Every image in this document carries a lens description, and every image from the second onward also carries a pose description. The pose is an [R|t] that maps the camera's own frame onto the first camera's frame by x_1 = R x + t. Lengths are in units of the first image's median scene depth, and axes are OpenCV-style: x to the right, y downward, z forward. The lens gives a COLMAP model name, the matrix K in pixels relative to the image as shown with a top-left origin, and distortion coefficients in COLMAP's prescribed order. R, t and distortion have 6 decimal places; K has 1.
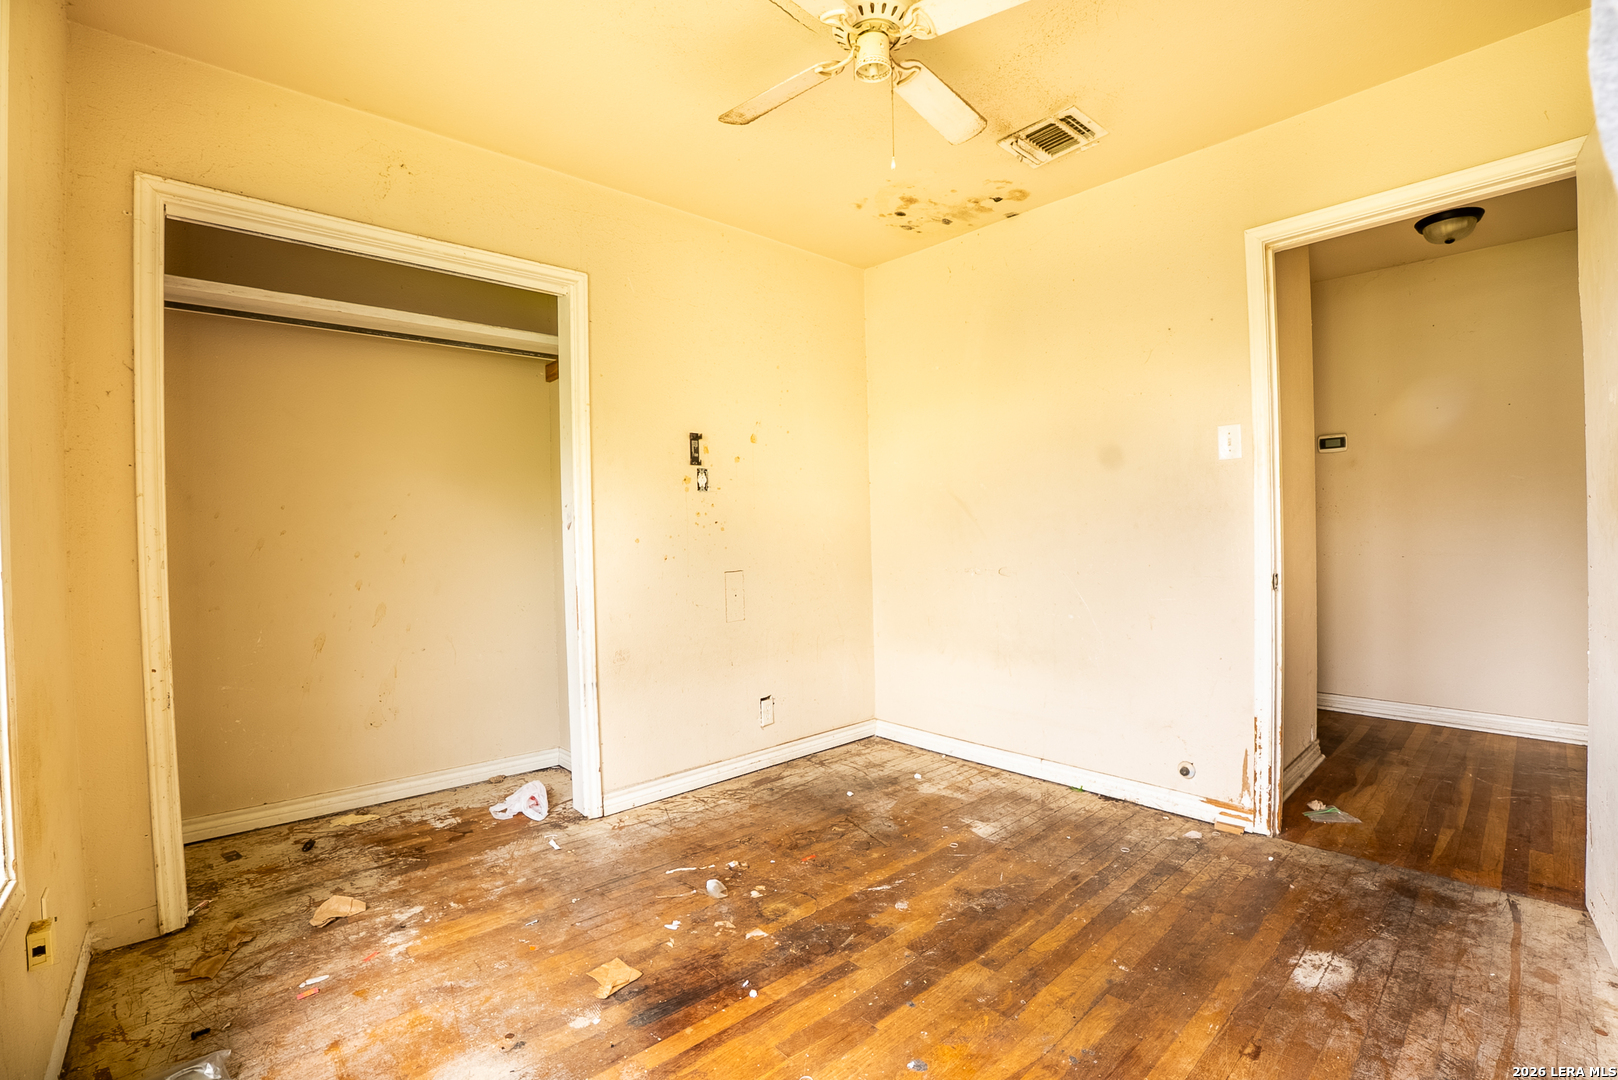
lens RADIAL K [[735.3, 0, 804.6], [0, 735.3, 536.1], [0, 0, 1]] dist [-0.073692, 0.018029]
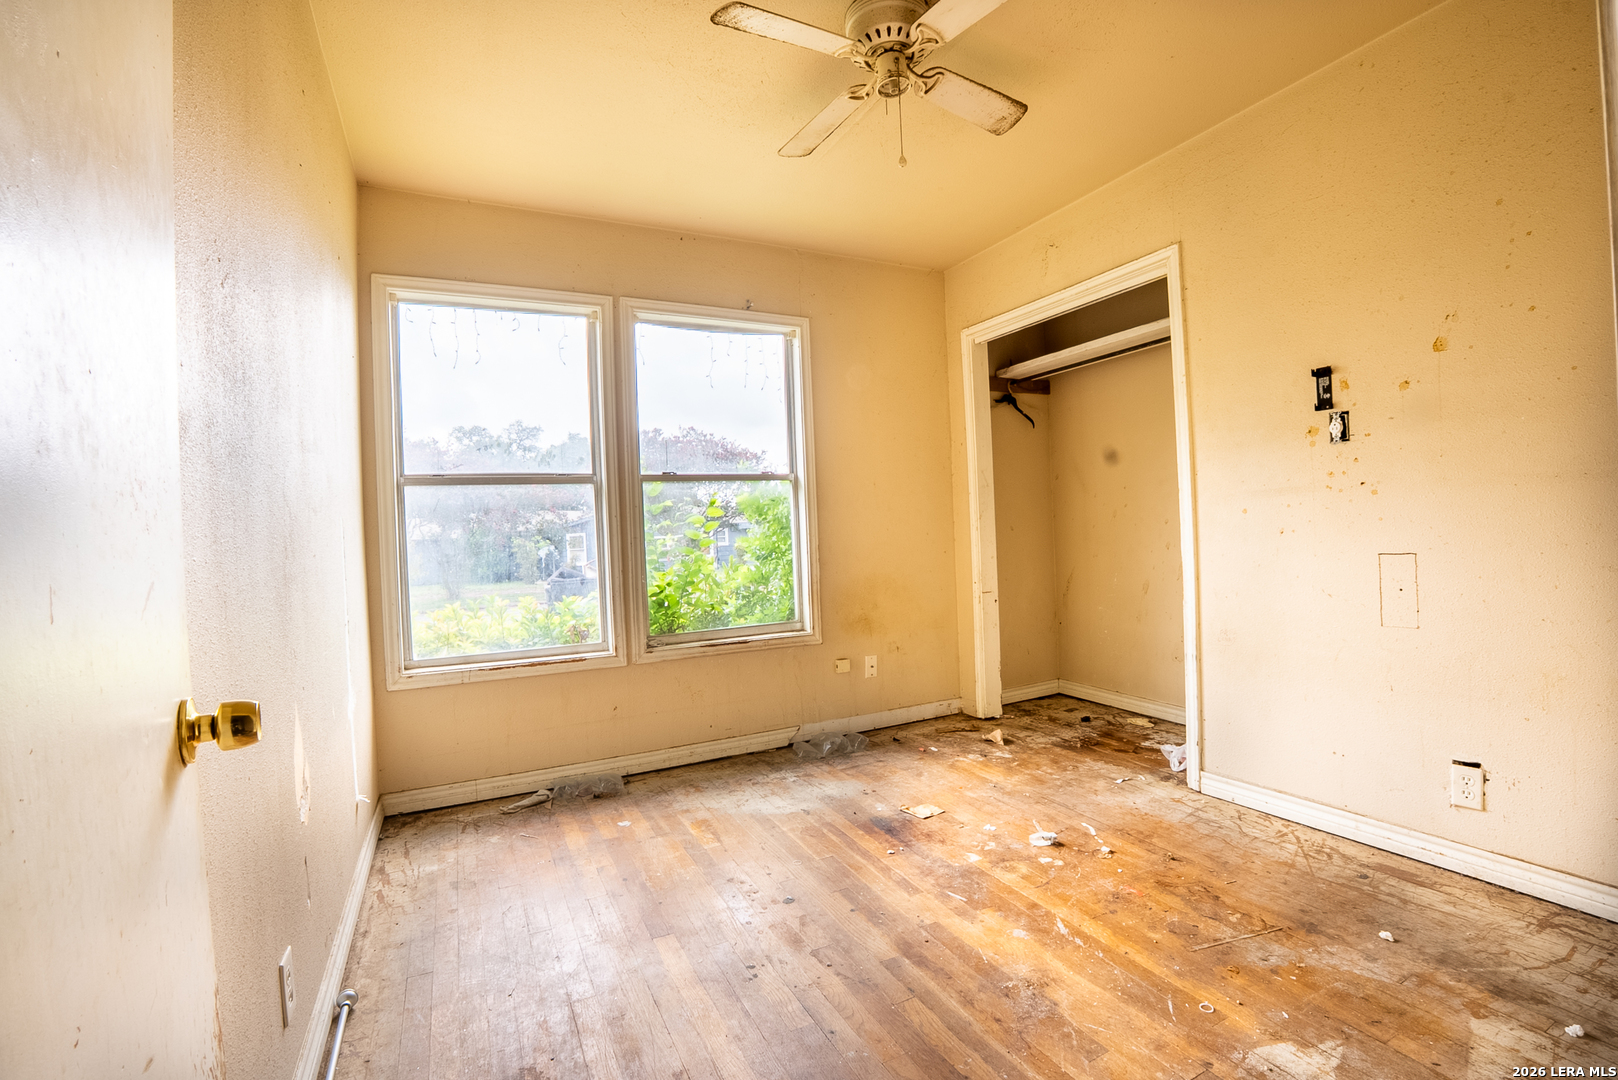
lens RADIAL K [[735.3, 0, 804.6], [0, 735.3, 536.1], [0, 0, 1]] dist [-0.073692, 0.018029]
pose [[-0.300460, 0.038597, -0.953013, 0.875274], [0.044972, 0.998643, 0.026266, -0.012464], [0.952734, -0.034967, -0.301788, 0.867120]]
